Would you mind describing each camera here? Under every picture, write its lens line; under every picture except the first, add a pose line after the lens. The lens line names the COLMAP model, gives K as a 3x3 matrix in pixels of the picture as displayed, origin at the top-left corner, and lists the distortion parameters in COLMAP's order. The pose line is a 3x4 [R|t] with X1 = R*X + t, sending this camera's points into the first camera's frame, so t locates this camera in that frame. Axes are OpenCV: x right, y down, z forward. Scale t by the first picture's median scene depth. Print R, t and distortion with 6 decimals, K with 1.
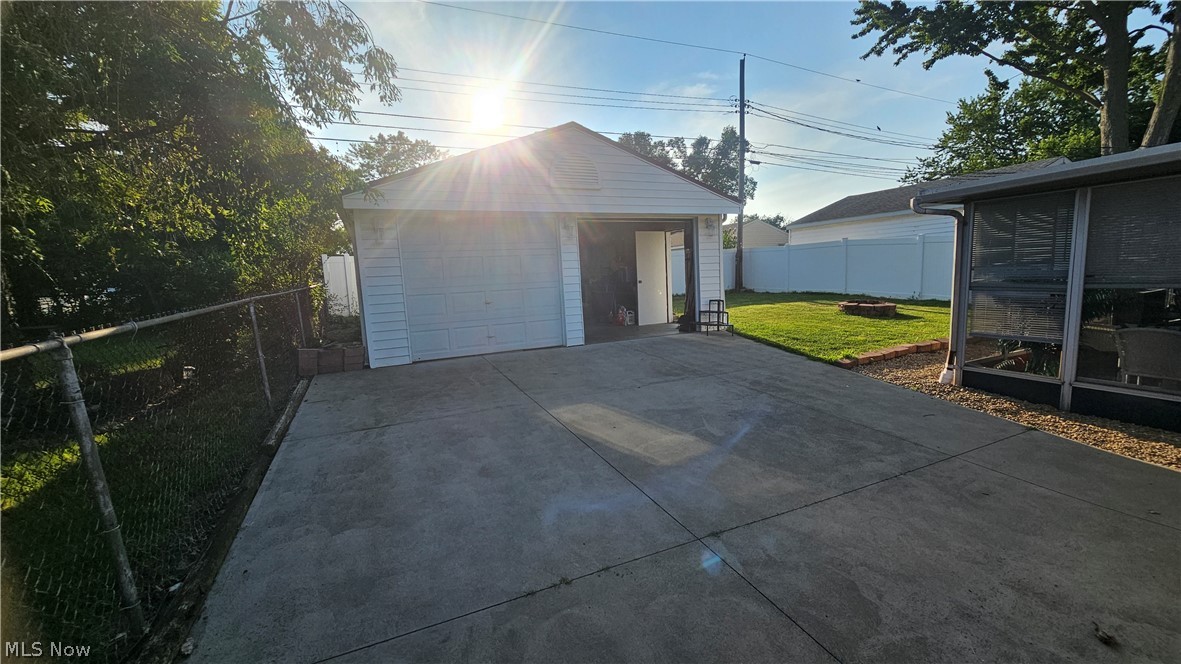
lens RADIAL K [[479.7, 0, 597.8], [0, 479.7, 334.7], [0, 0, 1]] dist [-0.007179, -0.000156]
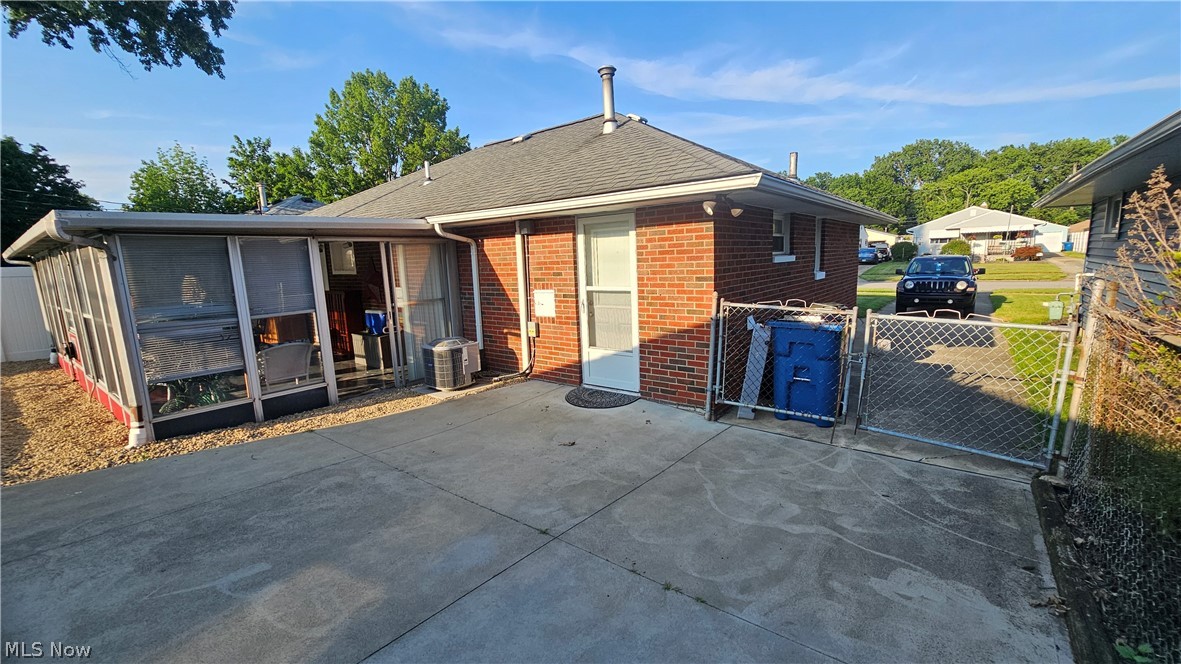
lens RADIAL K [[479.7, 0, 595.4], [0, 479.7, 341.2], [0, 0, 1]] dist [-0.007179, -0.000156]
pose [[-0.459768, -0.089144, 0.883553, -0.474563], [0.164699, 0.969128, 0.183480, -0.125625], [-0.872633, 0.229879, -0.430892, 0.792170]]
